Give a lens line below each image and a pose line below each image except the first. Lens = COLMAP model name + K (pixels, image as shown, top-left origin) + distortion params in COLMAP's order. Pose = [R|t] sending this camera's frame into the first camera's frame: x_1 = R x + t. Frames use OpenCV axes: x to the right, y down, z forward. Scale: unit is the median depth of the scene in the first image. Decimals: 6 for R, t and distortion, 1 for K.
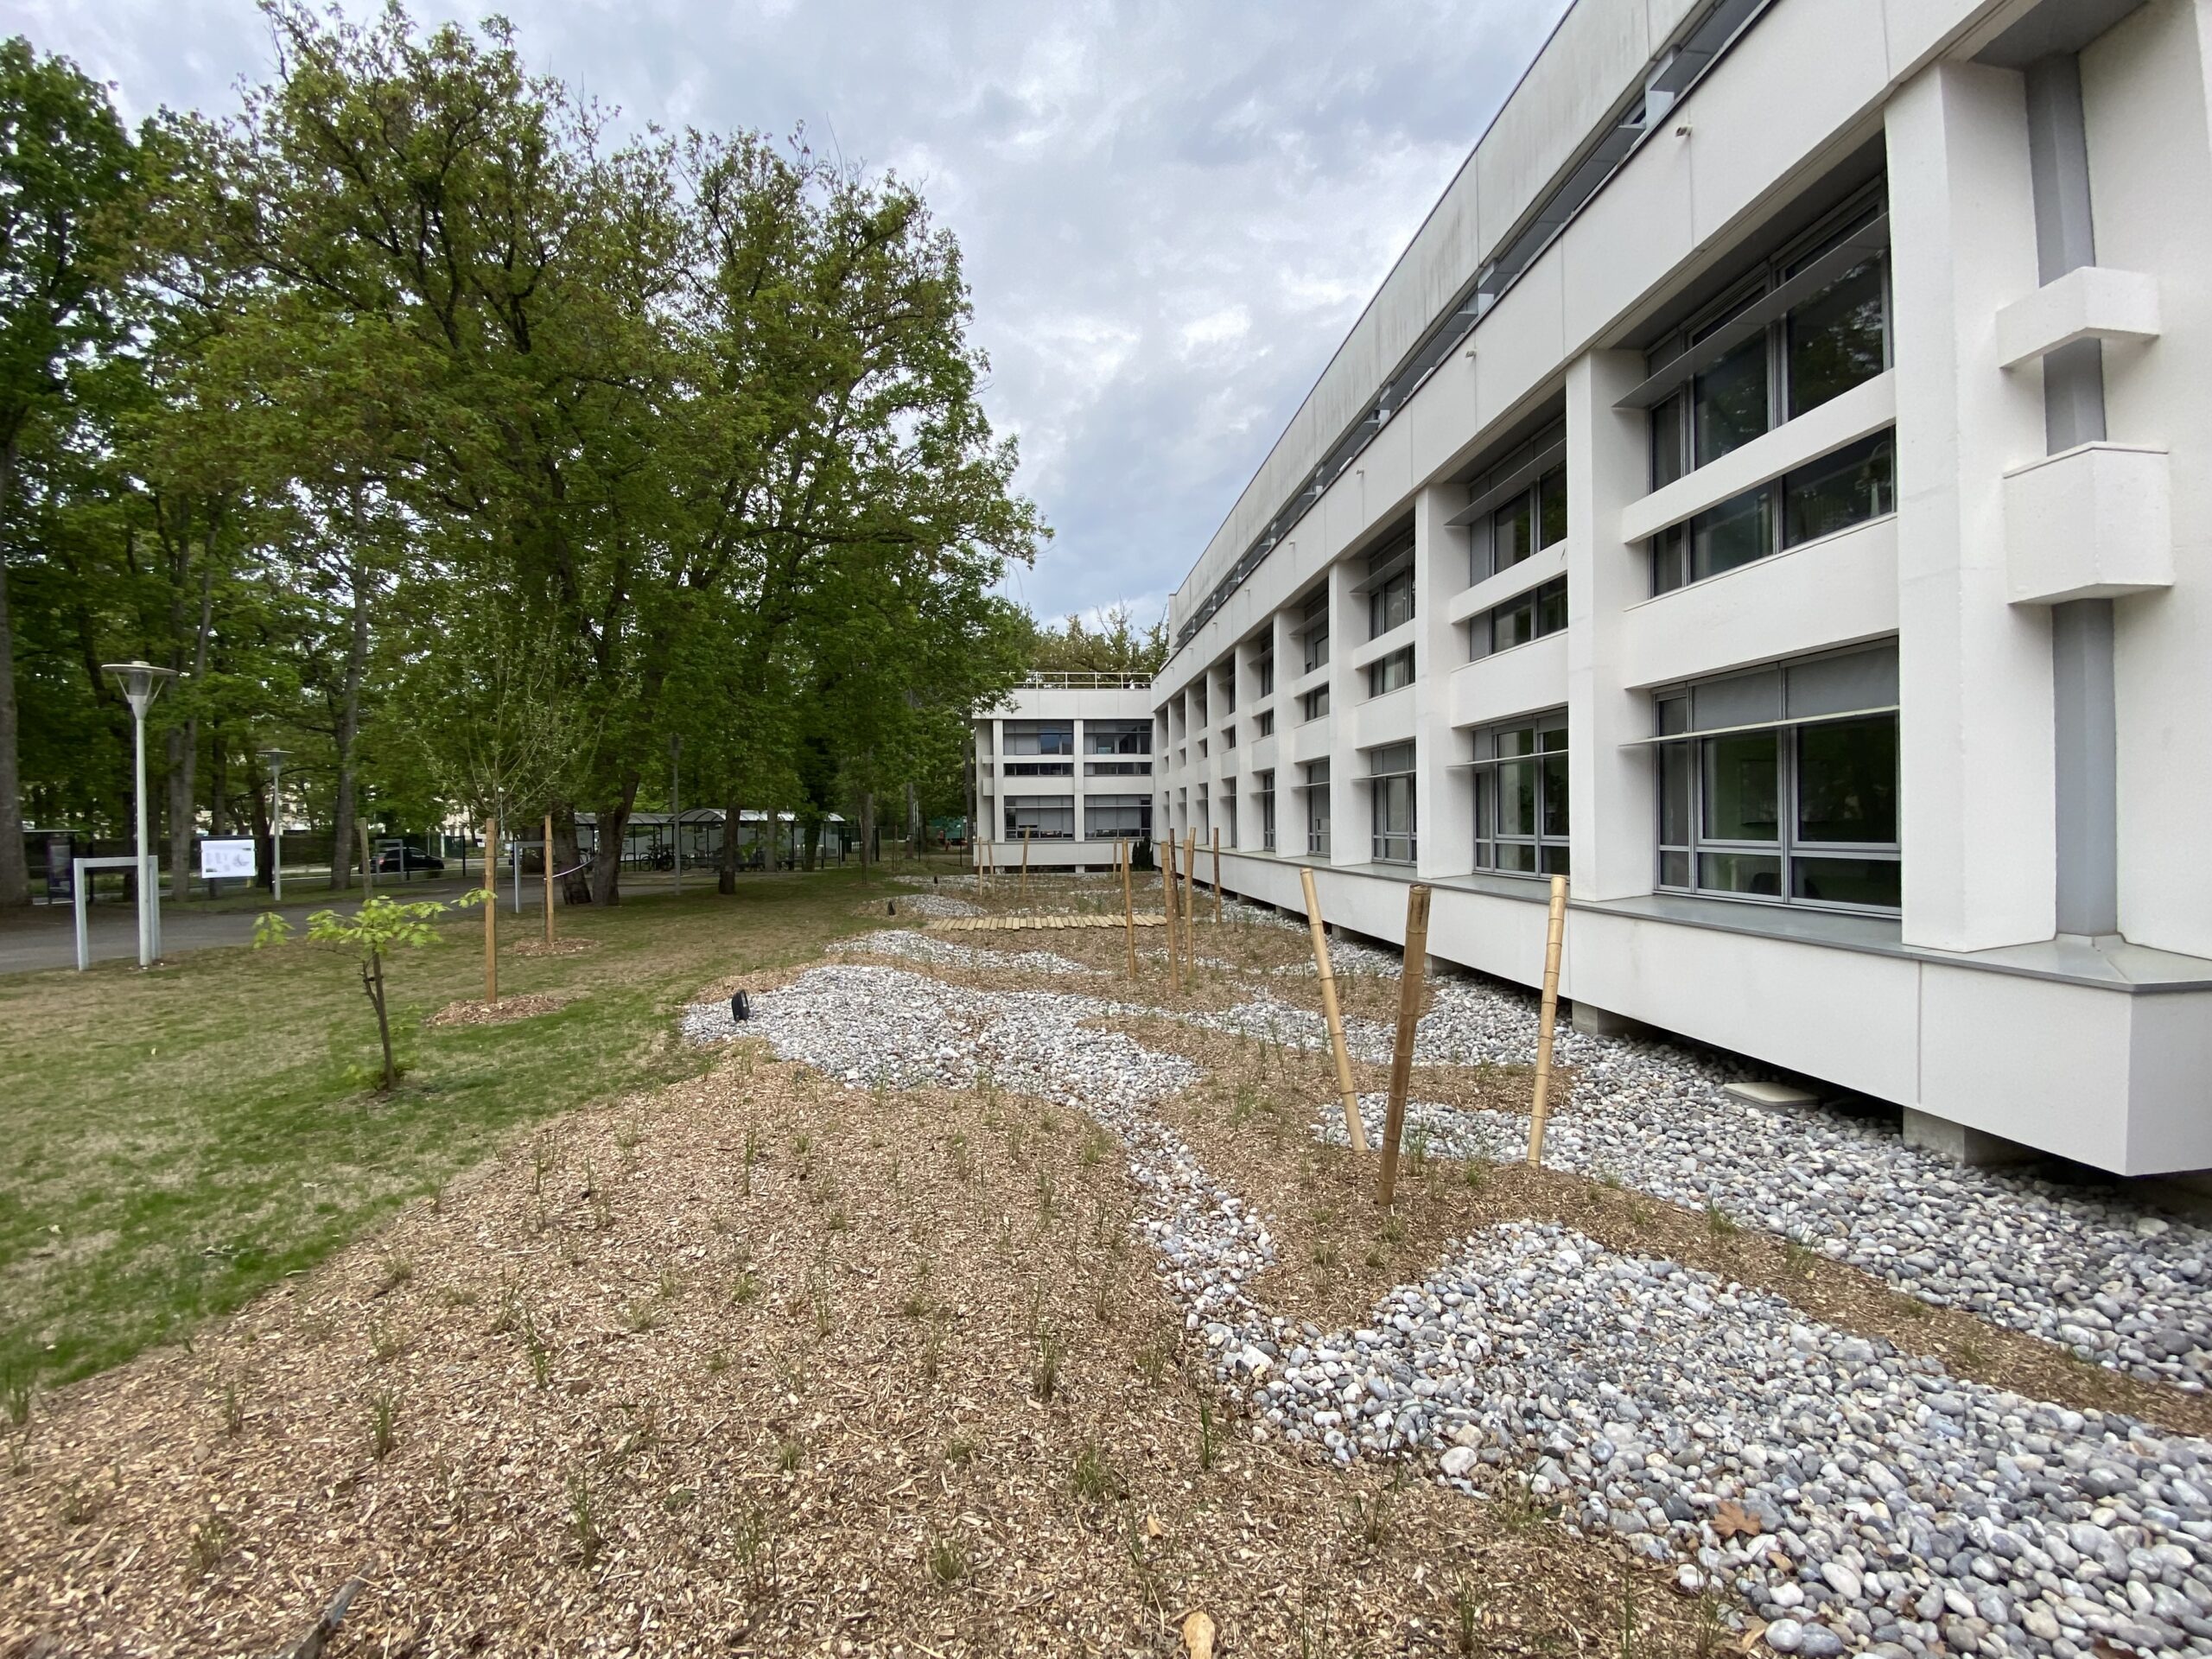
lens RADIAL K [[895.5, 0, 1090.5], [0, 895.5, 839.0], [0, 0, 1]] dist [-0.027125, -0.007274]
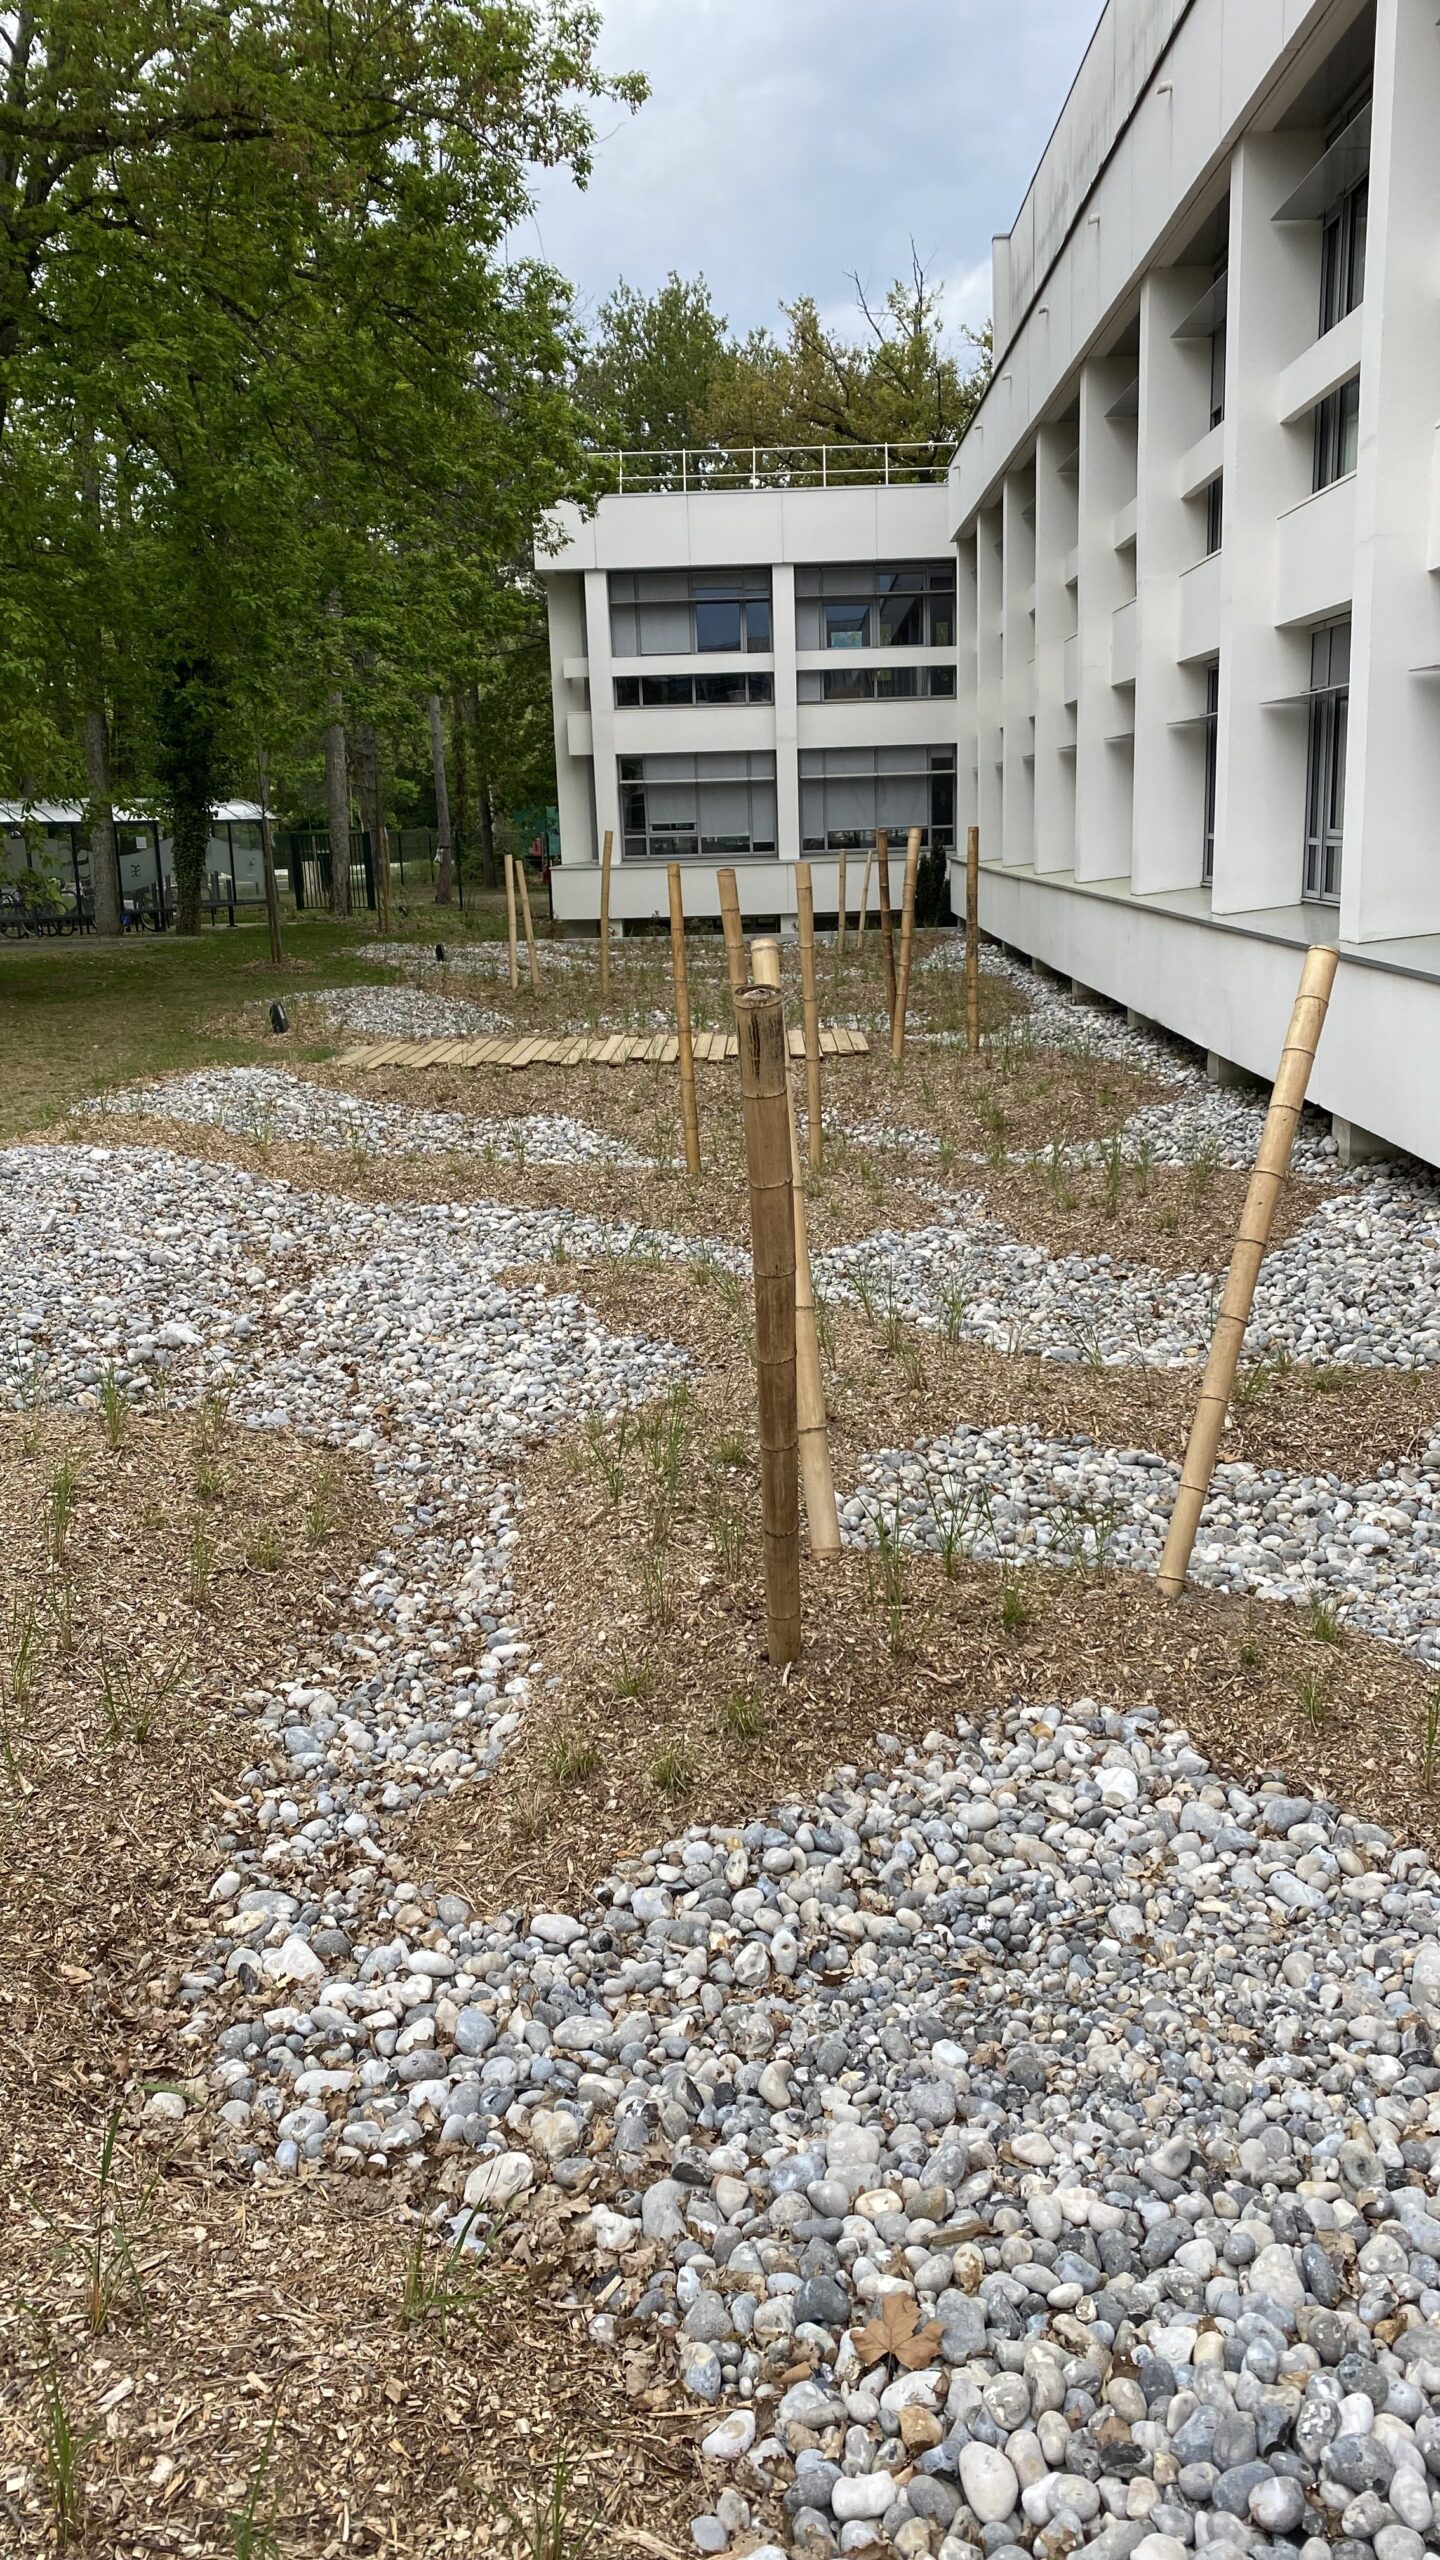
lens RADIAL K [[2011.3, 0, 724.7], [0, 2011.3, 1264.7], [0, 0, 1]] dist [-0.001945, -0.019614]
pose [[0.997495, -0.001162, -0.070726, 0.106384], [0.015312, 0.979706, 0.199854, 0.000010], [0.069059, -0.200437, 0.977270, 0.005165]]
